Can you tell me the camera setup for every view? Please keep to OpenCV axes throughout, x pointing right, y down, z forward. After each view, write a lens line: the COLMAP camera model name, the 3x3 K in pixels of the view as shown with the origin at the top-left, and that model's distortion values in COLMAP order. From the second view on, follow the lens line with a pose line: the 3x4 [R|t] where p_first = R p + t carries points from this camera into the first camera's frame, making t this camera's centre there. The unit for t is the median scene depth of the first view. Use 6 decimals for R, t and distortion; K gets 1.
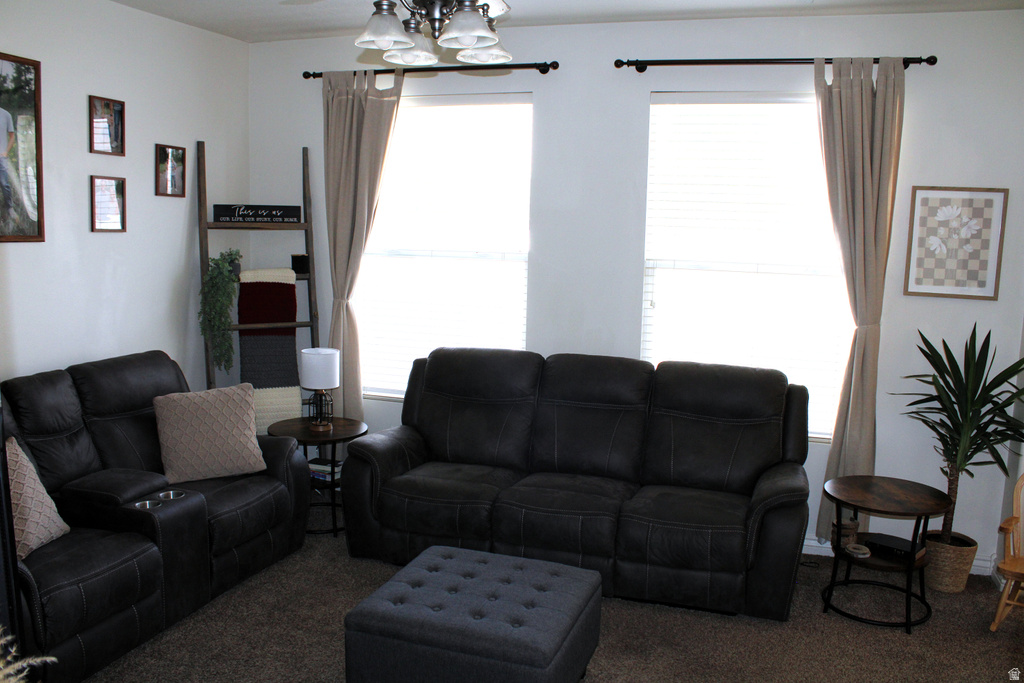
lens RADIAL K [[867.3, 0, 498.7], [0, 867.3, 339.7], [0, 0, 1]] dist [-0.170275, 0.166750]
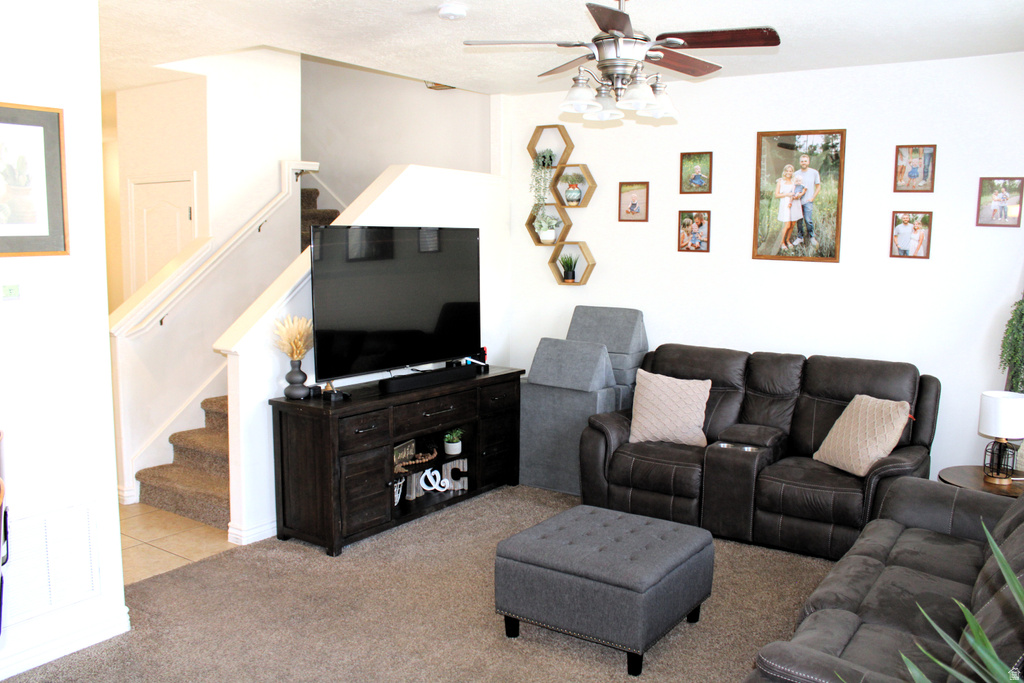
lens RADIAL K [[867.3, 0, 498.7], [0, 867.3, 339.7], [0, 0, 1]] dist [-0.170275, 0.166750]
pose [[-0.271592, 0.087447, -0.958431, 0.750437], [-0.149148, 0.980008, 0.131680, -0.077782], [0.950785, 0.178711, -0.253119, 0.703409]]
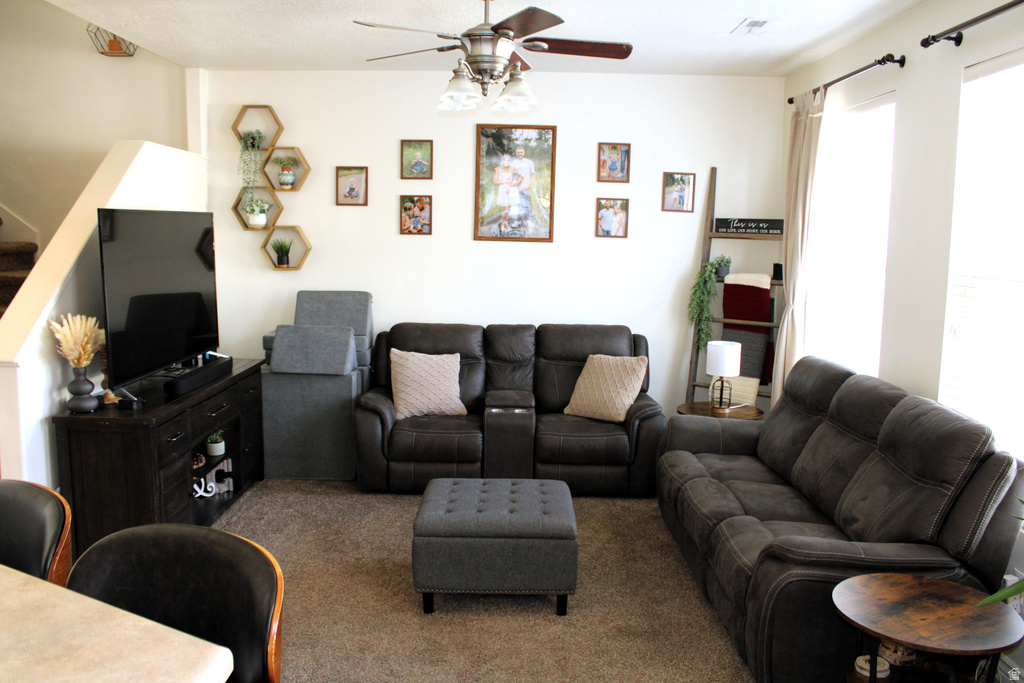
lens RADIAL K [[867.3, 0, 498.7], [0, 867.3, 339.7], [0, 0, 1]] dist [-0.170275, 0.166750]
pose [[0.318523, 0.105377, -0.942040, 0.770818], [-0.137002, 0.988485, 0.064249, -0.024198], [0.937963, 0.108596, 0.329292, 0.337107]]
